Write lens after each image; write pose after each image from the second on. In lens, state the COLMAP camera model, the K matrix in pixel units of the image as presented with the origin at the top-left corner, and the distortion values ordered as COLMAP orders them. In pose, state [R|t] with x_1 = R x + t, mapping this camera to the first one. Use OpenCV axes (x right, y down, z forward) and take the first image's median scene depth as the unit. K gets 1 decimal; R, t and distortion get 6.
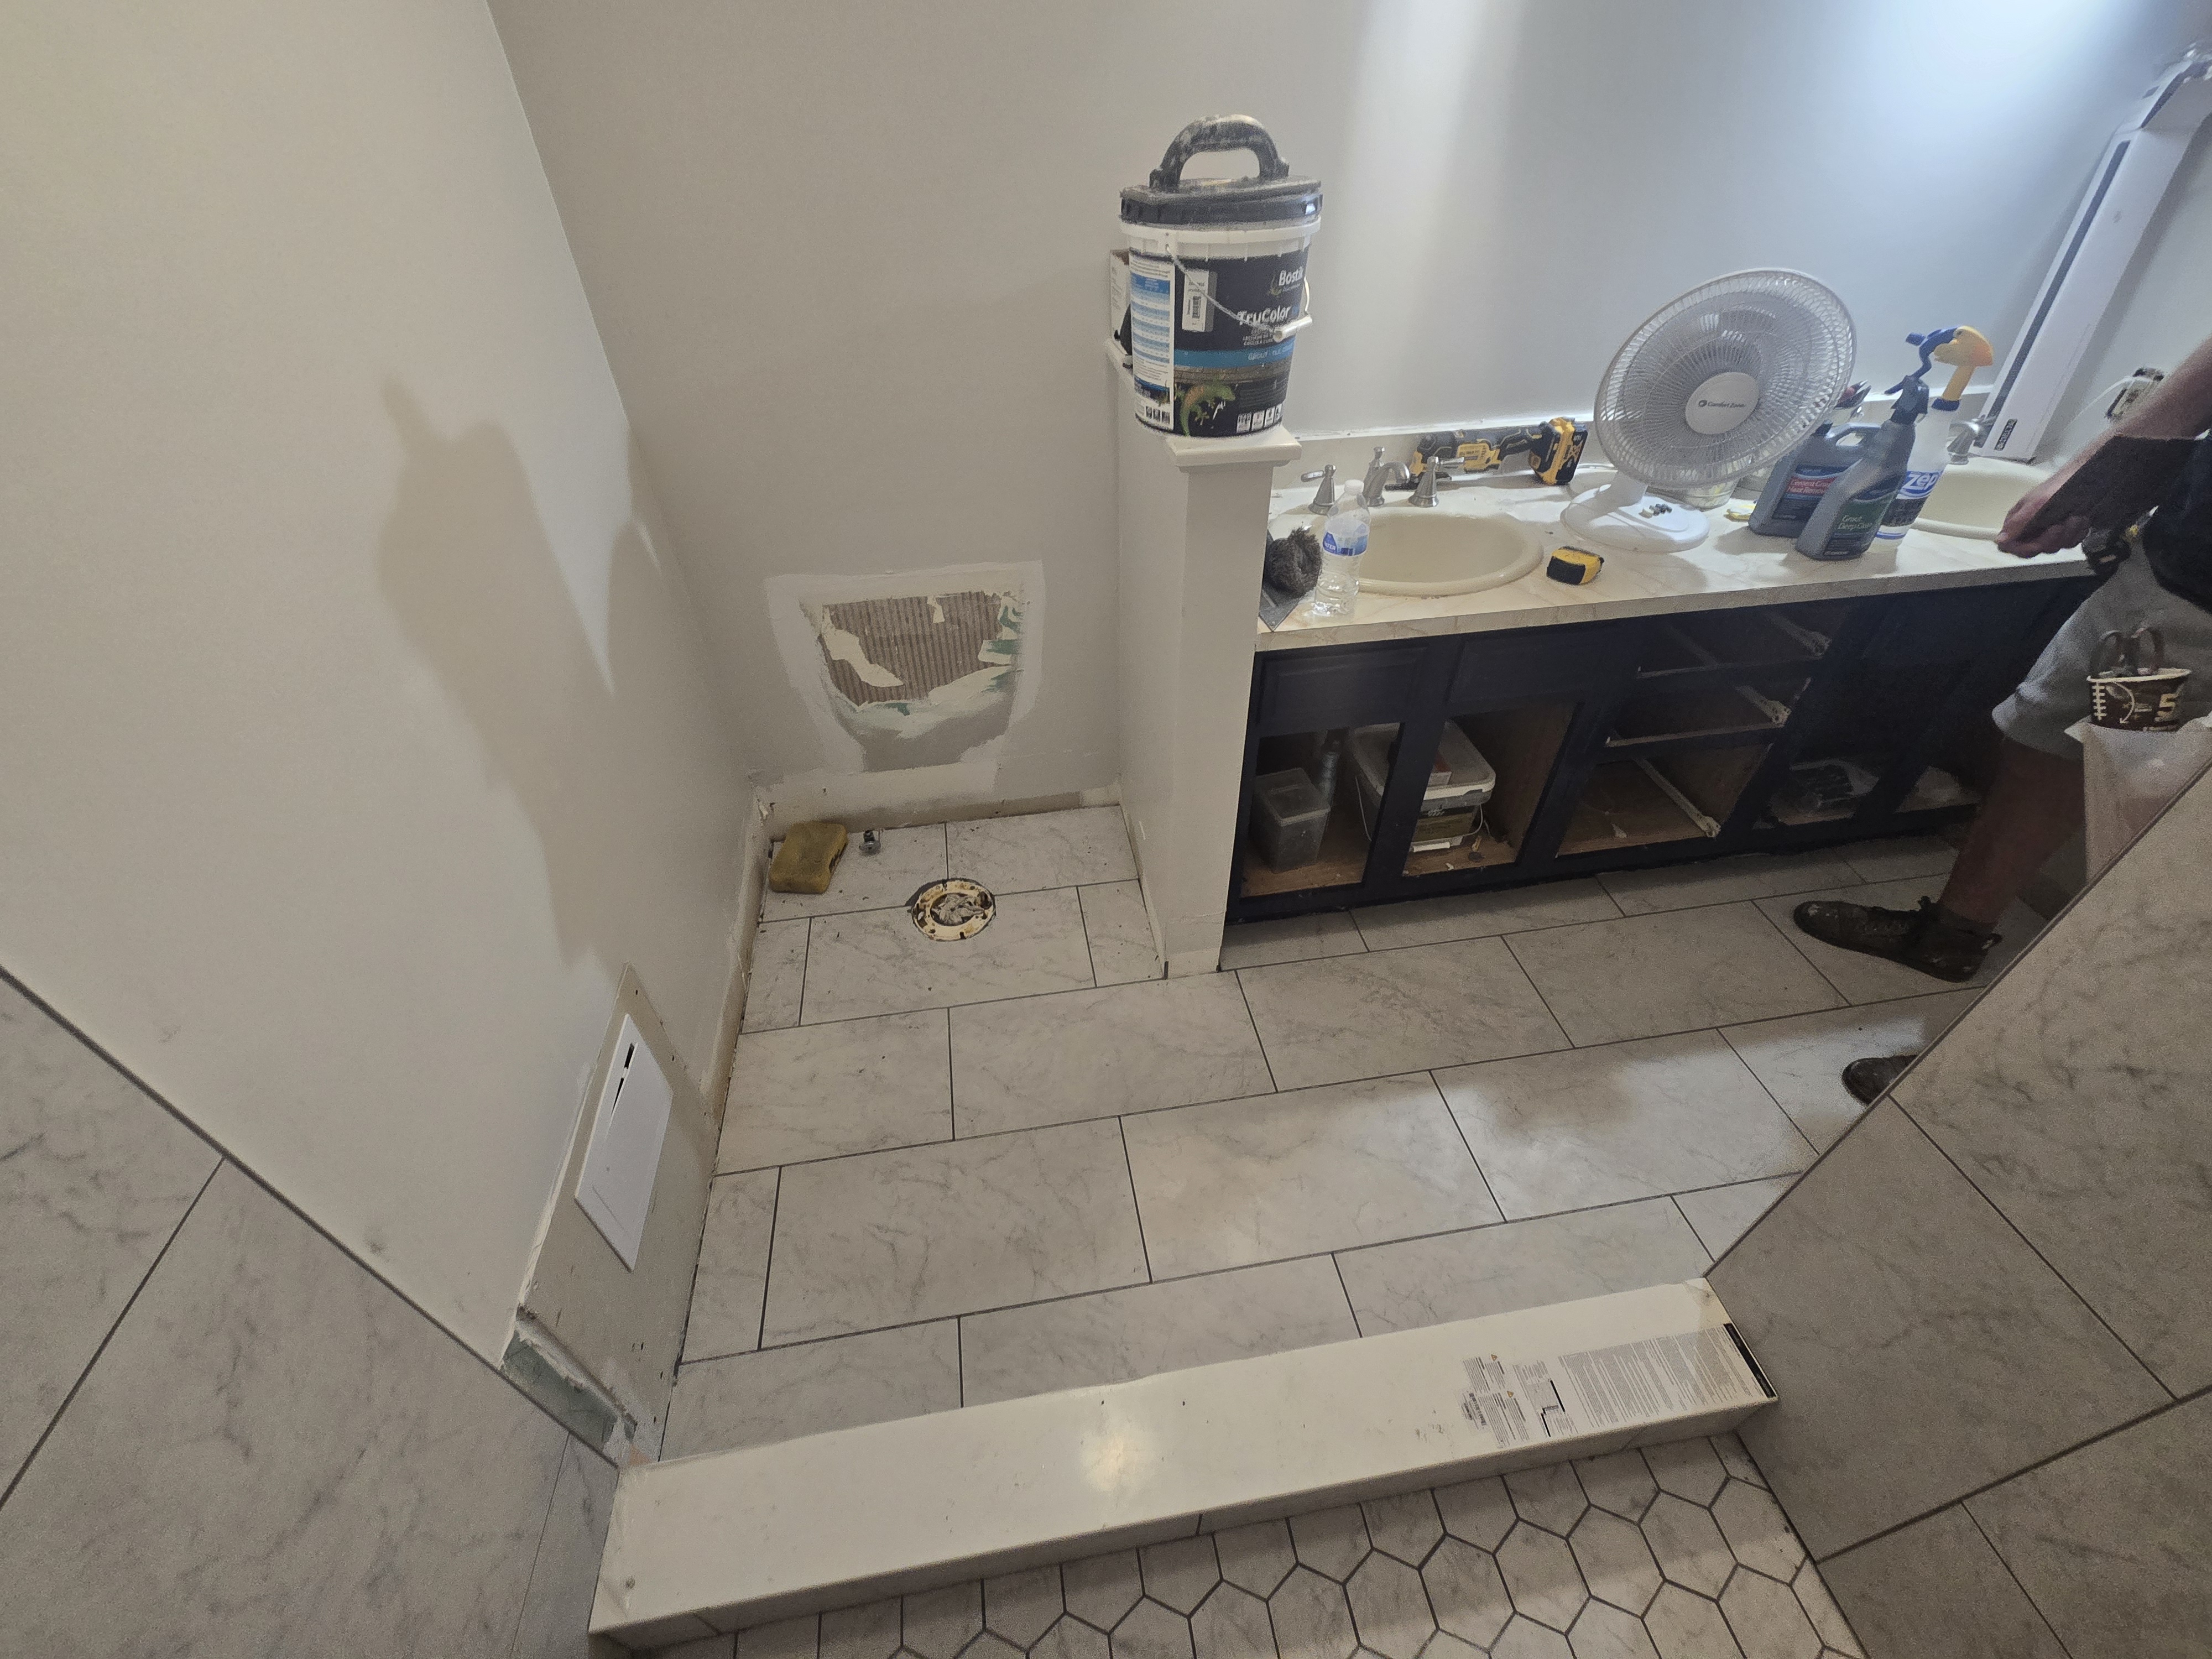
lens RADIAL K [[904.0, 0, 1106.0], [0, 904.0, 820.9], [0, 0, 1]] dist [0.002718, -0.000591]
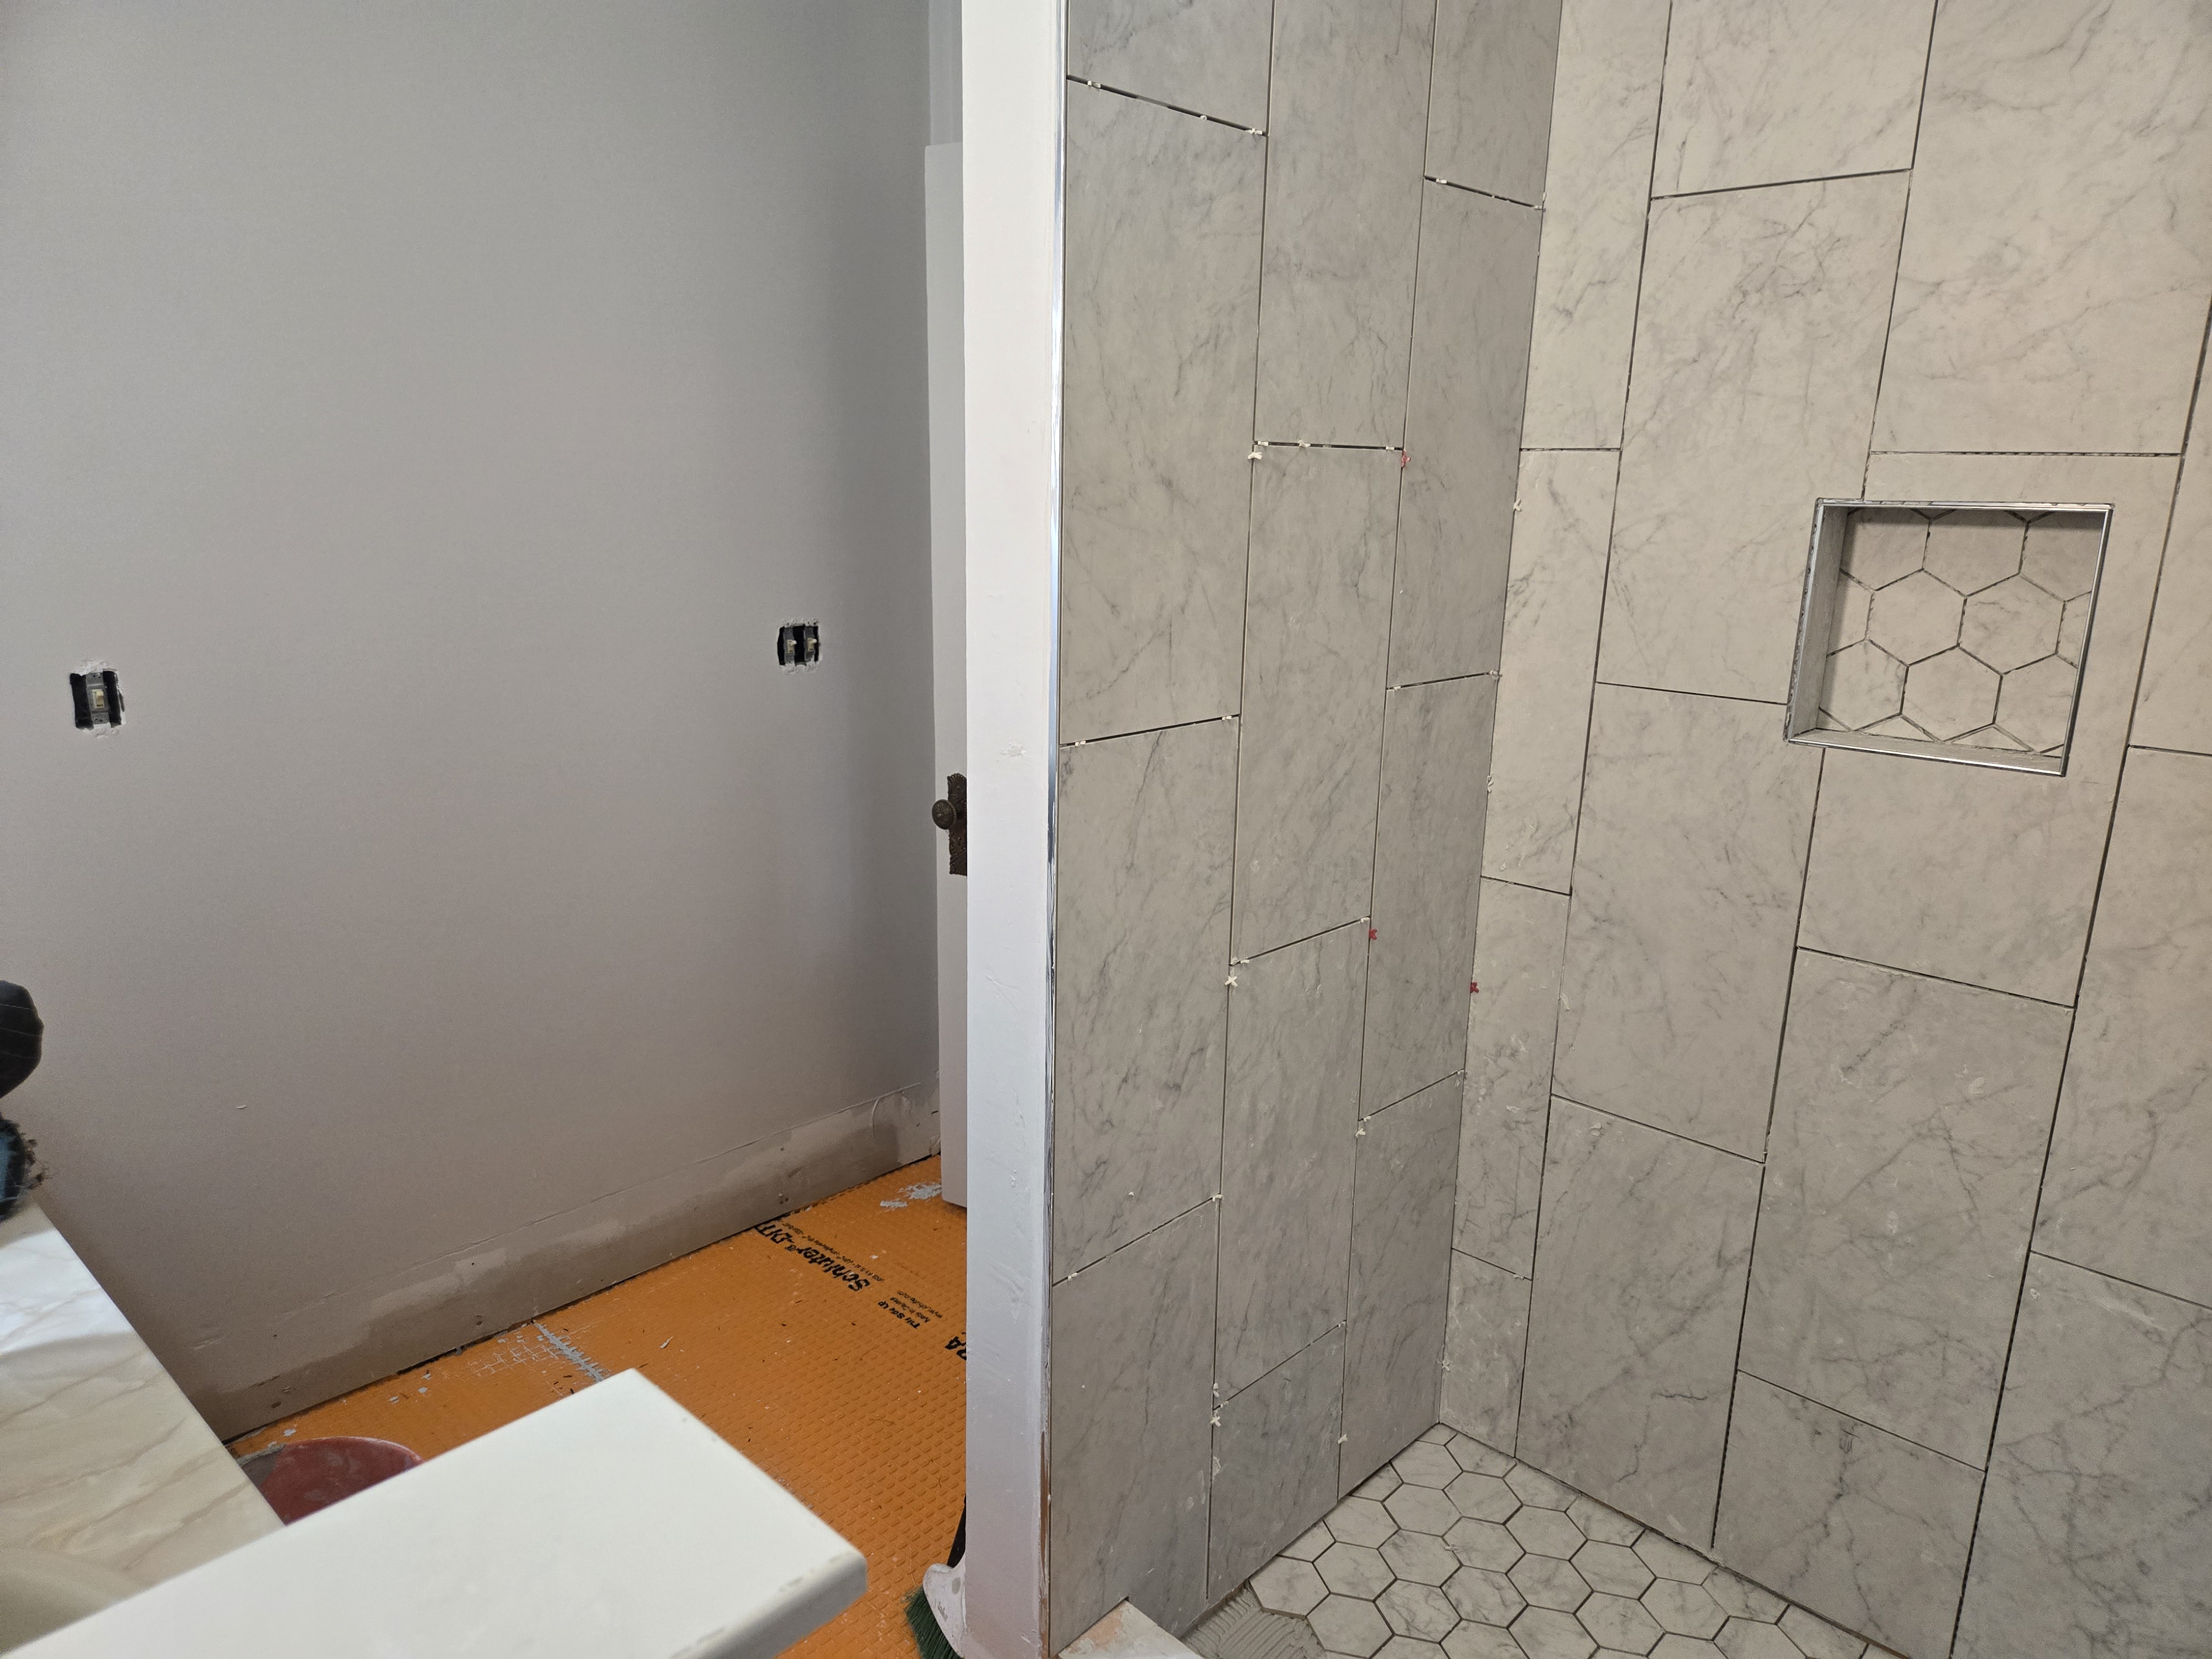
lens RADIAL K [[1477.8, 0, 1102.6], [0, 1477.8, 852.0], [0, 0, 1]] dist [0.068024, -0.057714]
pose [[-0.611206, -0.196107, 0.766792, -0.298695], [0.508910, 0.644615, 0.570510, -0.797437], [-0.606166, 0.738927, -0.294191, 0.941187]]
